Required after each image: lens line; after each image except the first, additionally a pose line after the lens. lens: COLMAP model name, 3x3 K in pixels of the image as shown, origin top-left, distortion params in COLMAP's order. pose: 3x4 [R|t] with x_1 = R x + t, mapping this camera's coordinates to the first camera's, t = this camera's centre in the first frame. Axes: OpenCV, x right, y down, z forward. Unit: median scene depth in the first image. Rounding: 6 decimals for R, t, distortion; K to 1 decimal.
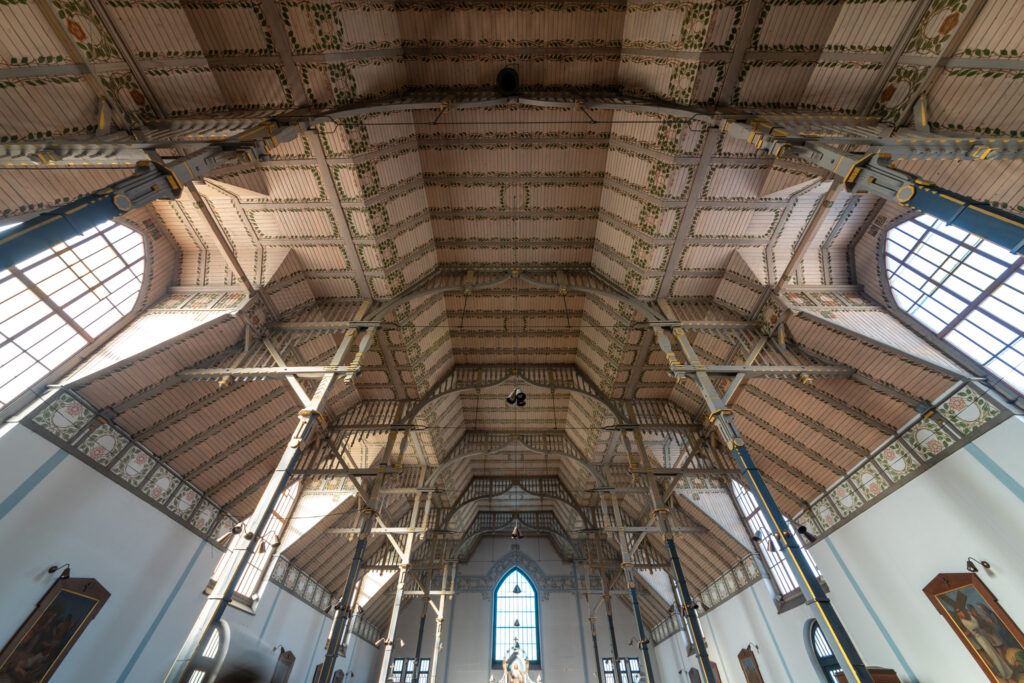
lens RADIAL K [[356.6, 0, 513.5], [0, 356.6, 343.8], [0, 0, 1]] dist [-0.005829, -0.000207]
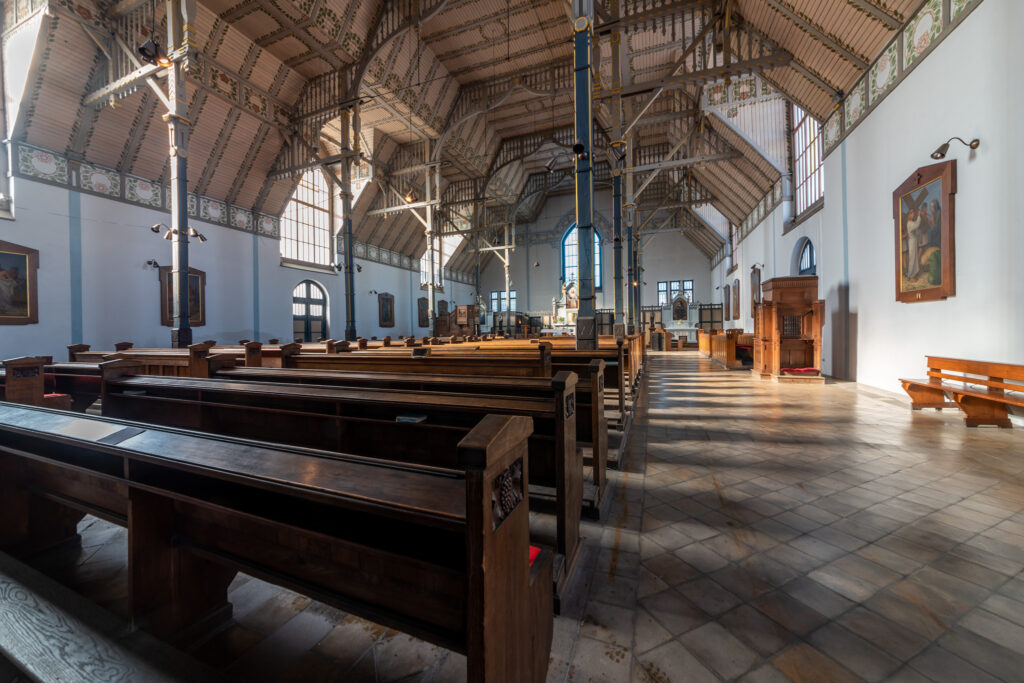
lens RADIAL K [[369.4, 0, 511.1], [0, 369.4, 332.0], [0, 0, 1]] dist [-0.002186, -0.000362]
pose [[0.935861, -0.012637, -0.352144, 0.352649], [0.271048, 0.664397, 0.696498, 0.067678], [0.225162, -0.747273, 0.625208, 0.056948]]
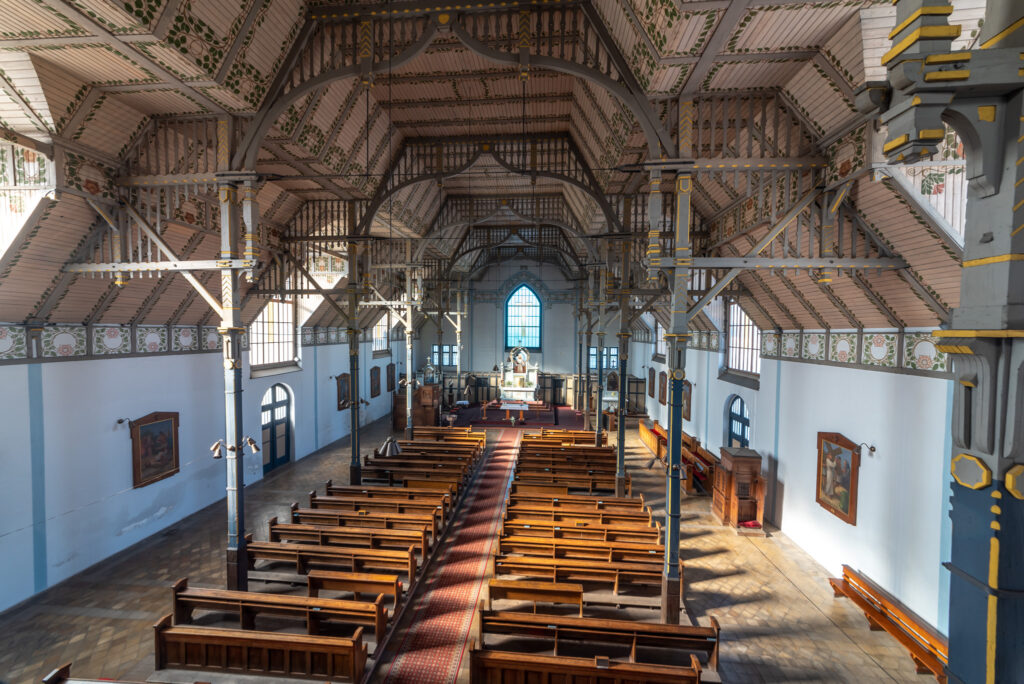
lens RADIAL K [[369.9, 0, 514.1], [0, 369.9, 345.6], [0, 0, 1]] dist [-0.000172, 0.000453]
pose [[0.996487, 0.014173, -0.082534, 0.135731], [0.054205, 0.642081, 0.764718, -0.249077], [0.063832, -0.766505, 0.639058, 0.199791]]
